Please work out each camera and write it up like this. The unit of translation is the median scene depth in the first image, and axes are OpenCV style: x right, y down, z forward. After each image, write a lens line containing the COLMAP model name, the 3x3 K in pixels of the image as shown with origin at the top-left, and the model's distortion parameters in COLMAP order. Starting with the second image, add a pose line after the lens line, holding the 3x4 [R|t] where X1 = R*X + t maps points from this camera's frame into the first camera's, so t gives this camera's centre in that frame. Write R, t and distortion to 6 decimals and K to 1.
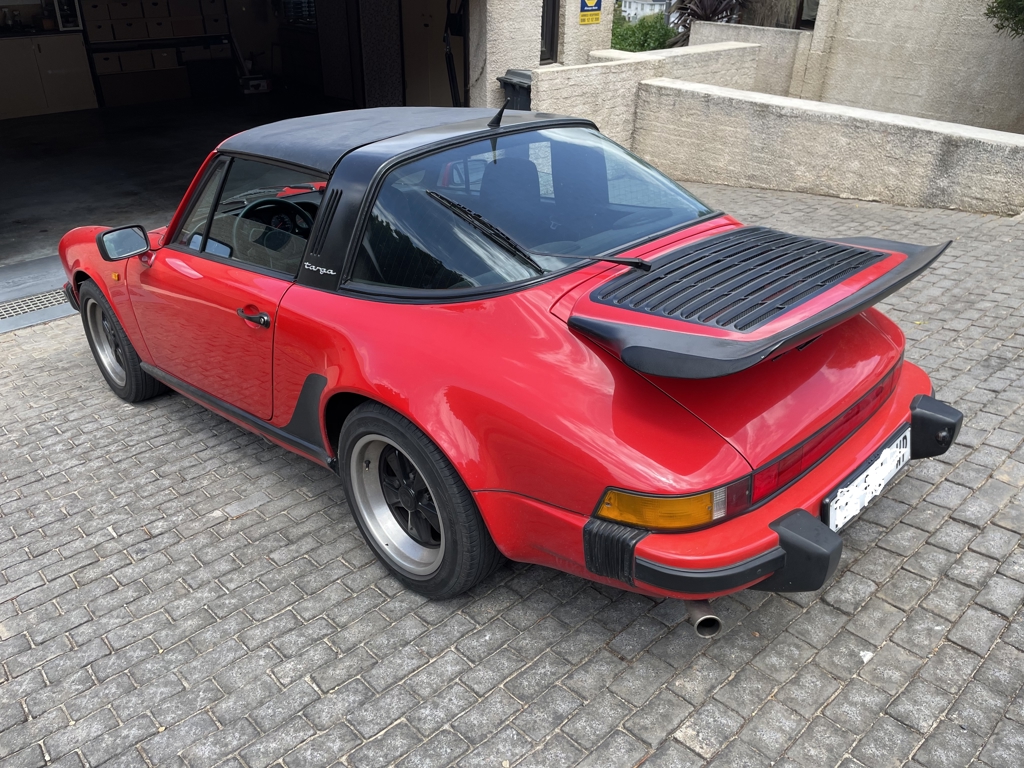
lens RADIAL K [[803.1, 0, 511.1], [0, 803.1, 398.3], [0, 0, 1]] dist [0.084748, -0.128072]
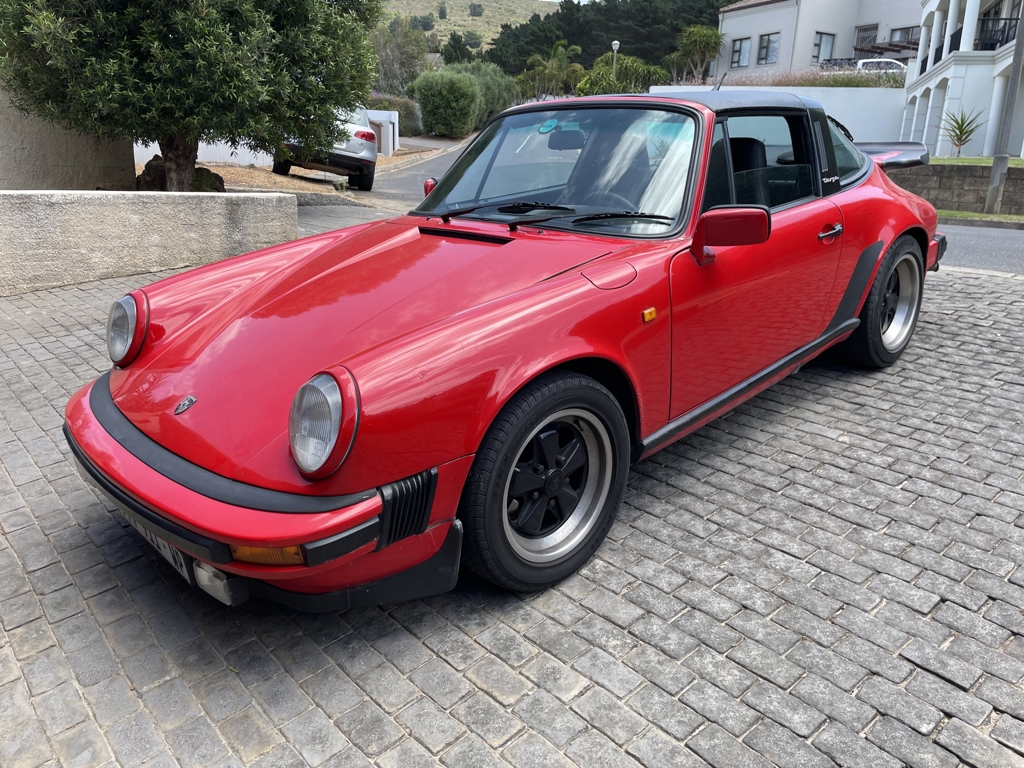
lens RADIAL K [[803.1, 0, 511.1], [0, 803.1, 398.3], [0, 0, 1]] dist [0.084748, -0.128072]
pose [[-0.013692, -0.284377, 0.958615, -0.643131], [0.463829, 0.847512, 0.258043, -0.177898], [-0.885819, 0.448167, 0.120298, 0.587730]]
